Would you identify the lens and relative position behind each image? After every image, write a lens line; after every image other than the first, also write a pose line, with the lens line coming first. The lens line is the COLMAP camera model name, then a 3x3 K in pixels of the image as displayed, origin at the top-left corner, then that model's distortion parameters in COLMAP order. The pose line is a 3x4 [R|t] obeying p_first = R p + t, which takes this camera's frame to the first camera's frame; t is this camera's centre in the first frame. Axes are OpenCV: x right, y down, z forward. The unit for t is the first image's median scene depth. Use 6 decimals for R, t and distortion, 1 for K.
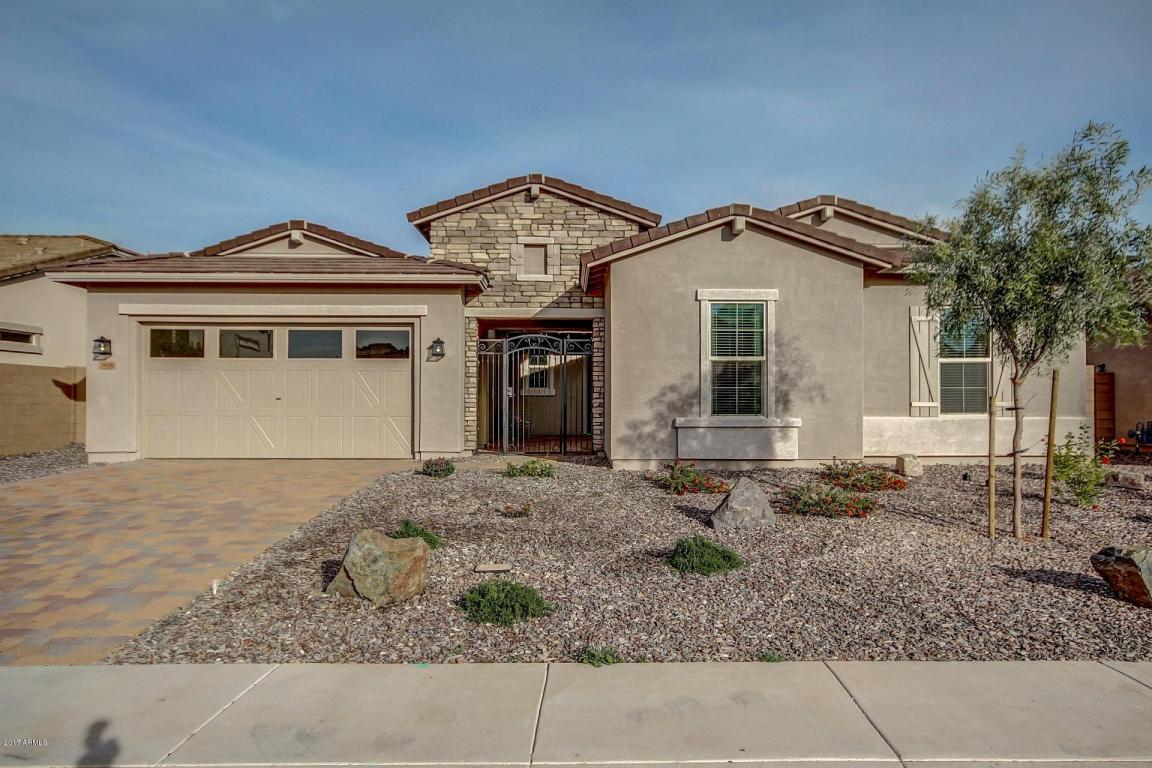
lens RADIAL K [[742.7, 0, 578.4], [0, 742.7, 387.2], [0, 0, 1]] dist [0.022366, 0.000822]
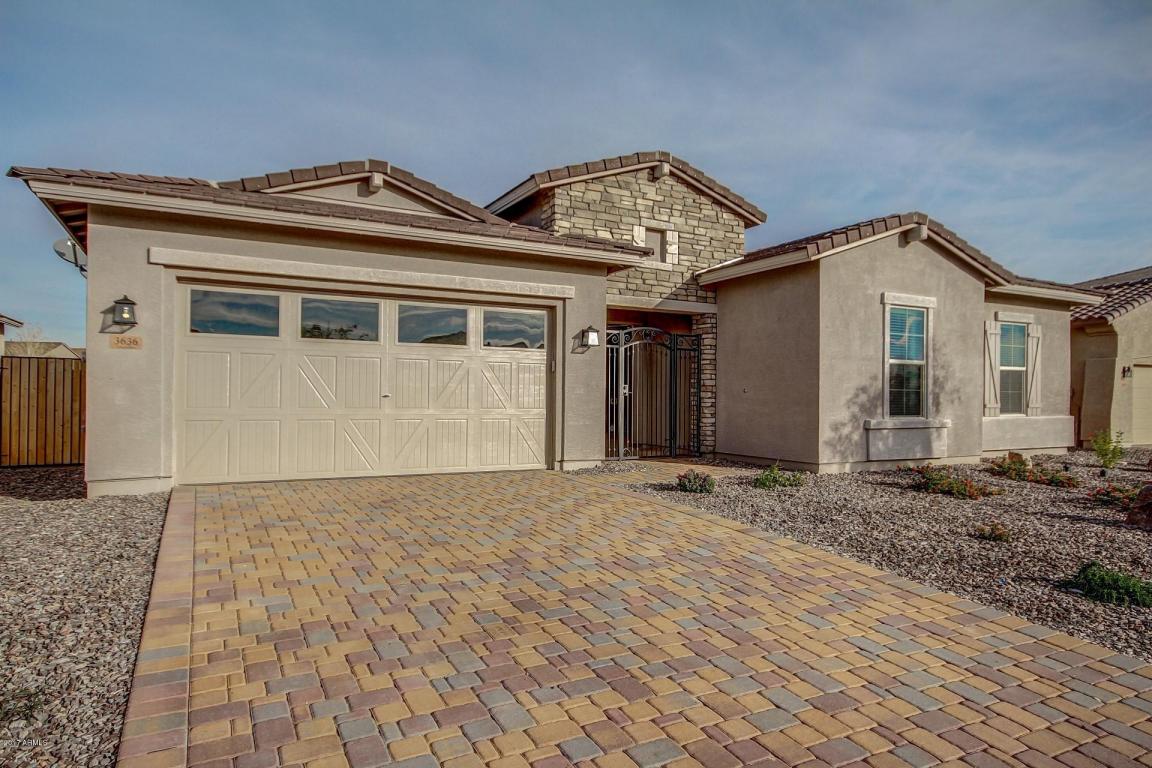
lens RADIAL K [[689.3, 0, 575.6], [0, 689.3, 385.4], [0, 0, 1]] dist [0.014796, 0.003204]
pose [[0.891750, 0.014390, 0.452299, -0.551794], [-0.016959, 0.999855, 0.001626, 0.000592], [-0.452210, -0.009120, 0.891865, 0.300792]]
